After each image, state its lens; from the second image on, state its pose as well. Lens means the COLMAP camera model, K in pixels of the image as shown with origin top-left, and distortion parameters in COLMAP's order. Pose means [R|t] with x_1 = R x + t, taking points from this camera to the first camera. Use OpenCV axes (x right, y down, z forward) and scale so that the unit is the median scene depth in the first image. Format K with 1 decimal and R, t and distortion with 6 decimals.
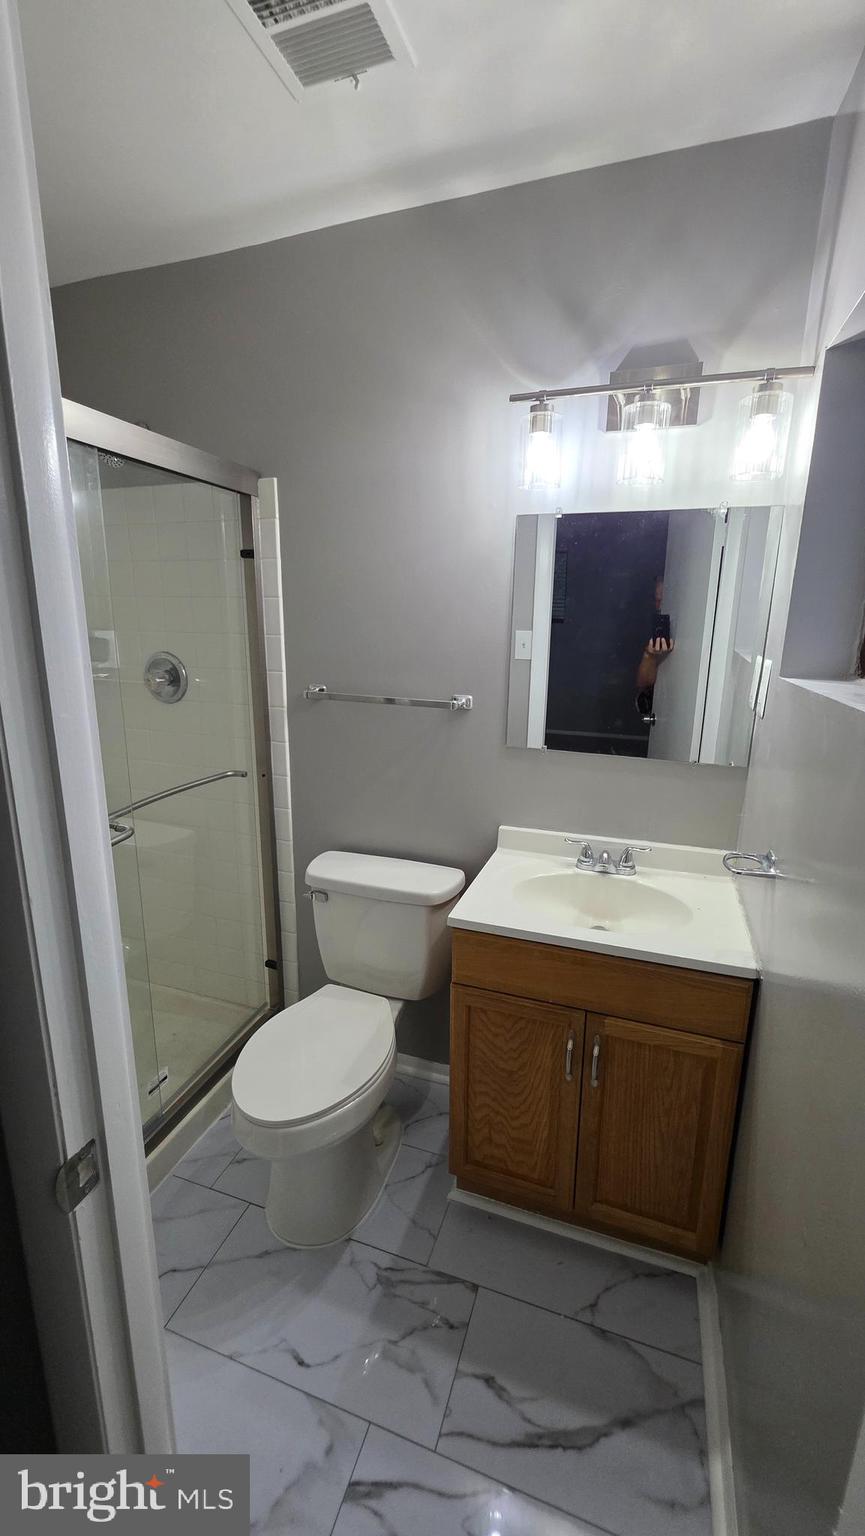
lens RADIAL K [[617.4, 0, 433.4], [0, 617.4, 762.3], [0, 0, 1]] dist [0.000156, 0.000244]
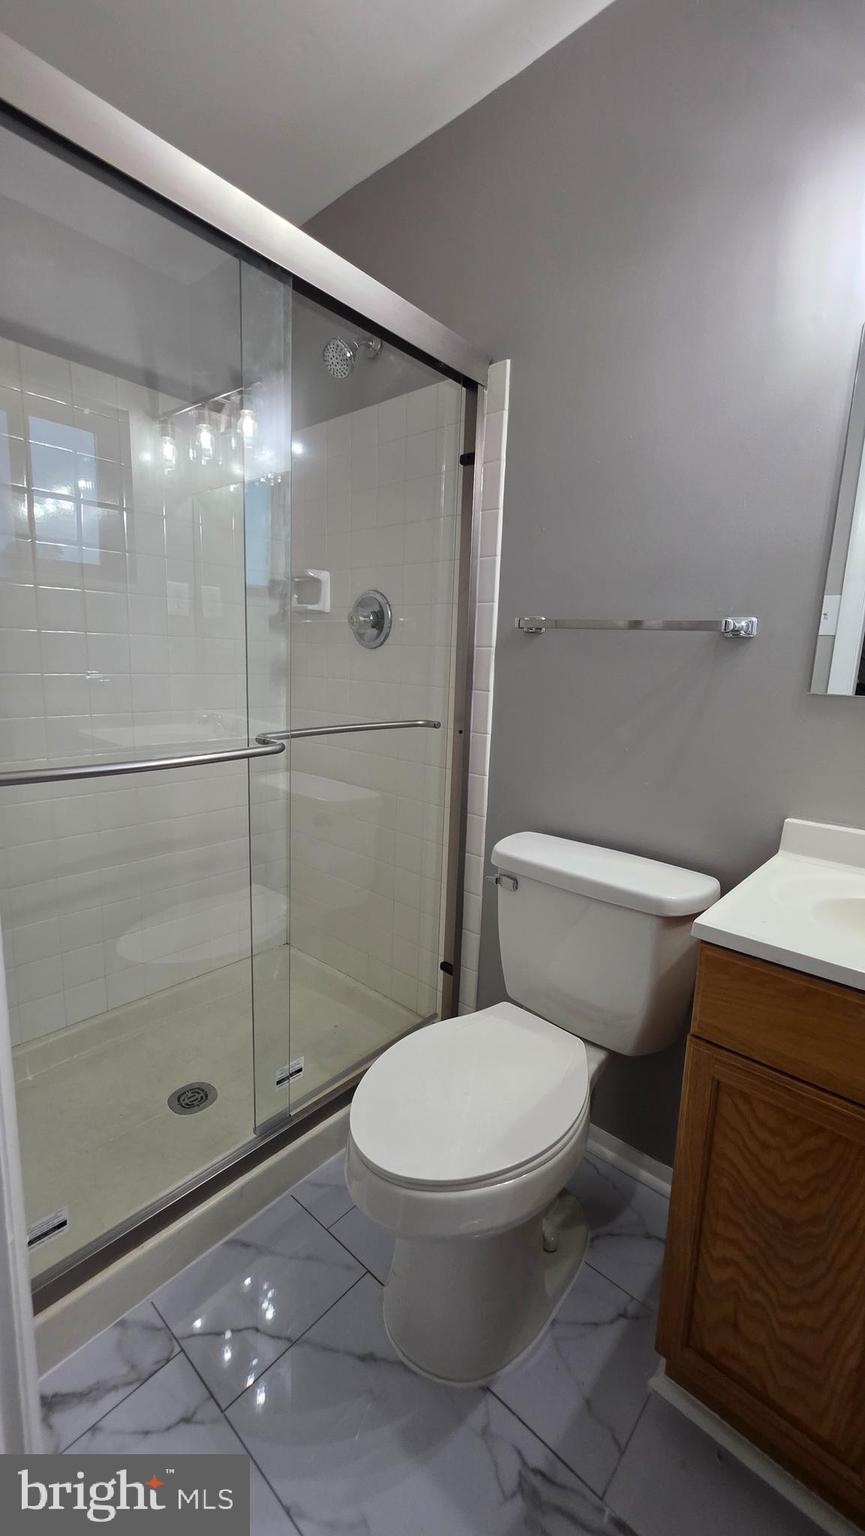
lens RADIAL K [[614.0, 0, 433.8], [0, 614.0, 761.0], [0, 0, 1]] dist [-0.000147, 0.000355]
pose [[0.926085, 0.086234, -0.367328, -0.004179], [-0.111694, 0.992554, -0.048584, 0.128051], [0.360404, 0.086021, 0.928822, 0.282045]]
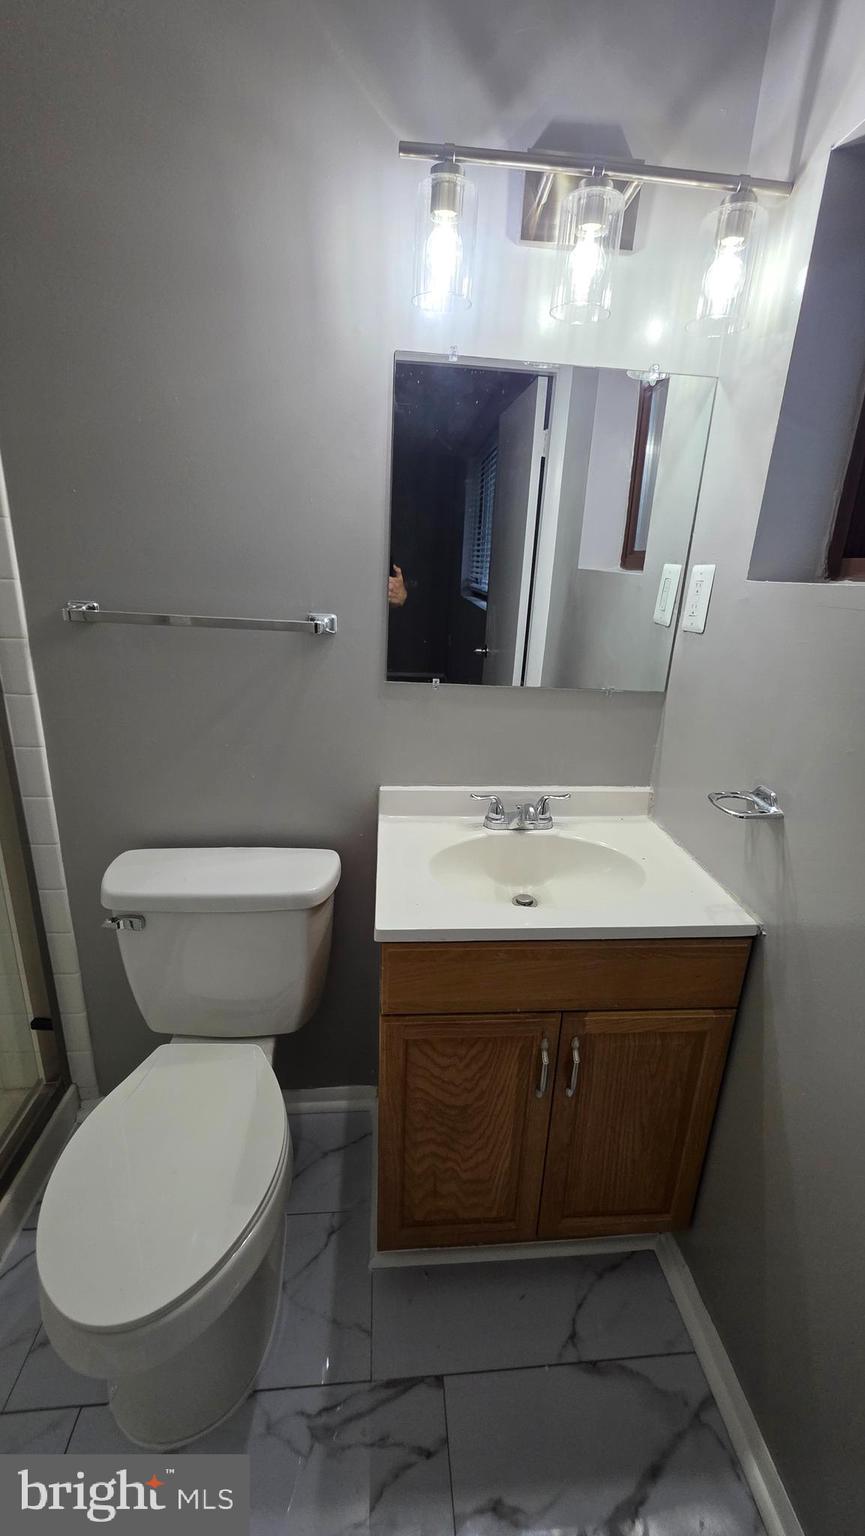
lens RADIAL K [[617.4, 0, 433.4], [0, 617.4, 762.3], [0, 0, 1]] dist [0.000156, 0.000244]
pose [[0.911805, -0.098957, 0.398521, -0.148201], [0.061754, 0.992535, 0.105167, -0.004522], [-0.405953, -0.071282, 0.911110, 0.299997]]
